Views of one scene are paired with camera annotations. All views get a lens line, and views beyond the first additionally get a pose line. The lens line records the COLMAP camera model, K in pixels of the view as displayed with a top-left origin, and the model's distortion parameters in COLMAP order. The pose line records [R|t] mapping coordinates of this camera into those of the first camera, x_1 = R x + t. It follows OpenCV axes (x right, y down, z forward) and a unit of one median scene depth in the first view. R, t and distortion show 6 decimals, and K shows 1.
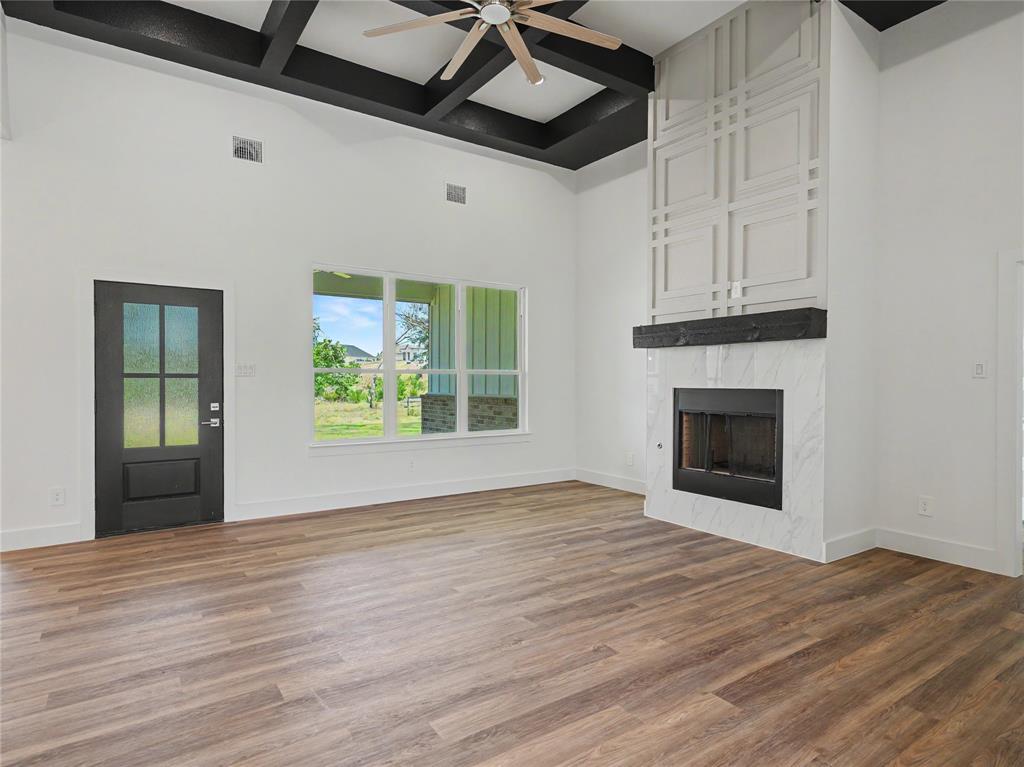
lens RADIAL K [[580.8, 0, 516.8], [0, 580.8, 387.3], [0, 0, 1]] dist [0.000980, 0.005165]
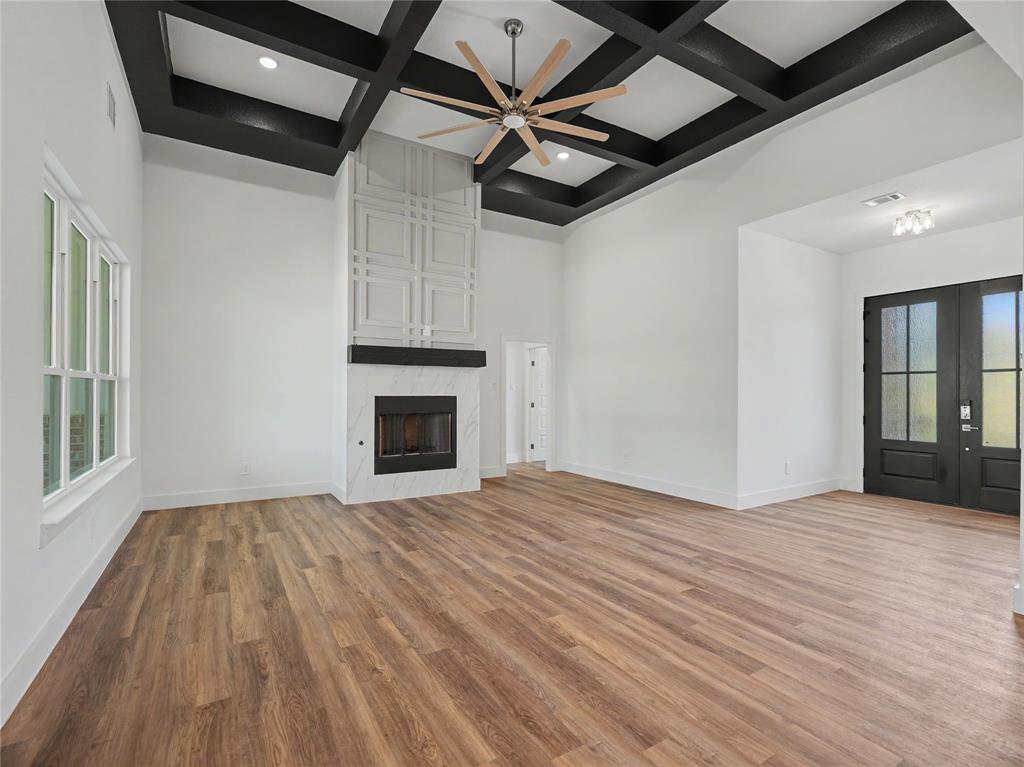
lens RADIAL K [[492.0, 0, 516.8], [0, 492.0, 387.6], [0, 0, 1]] dist [-0.001498, -0.001232]
pose [[0.048678, 0.006736, 0.998792, -0.898570], [0.006679, 0.999953, -0.007069, -0.008516], [-0.998792, 0.007015, 0.048630, 0.711462]]
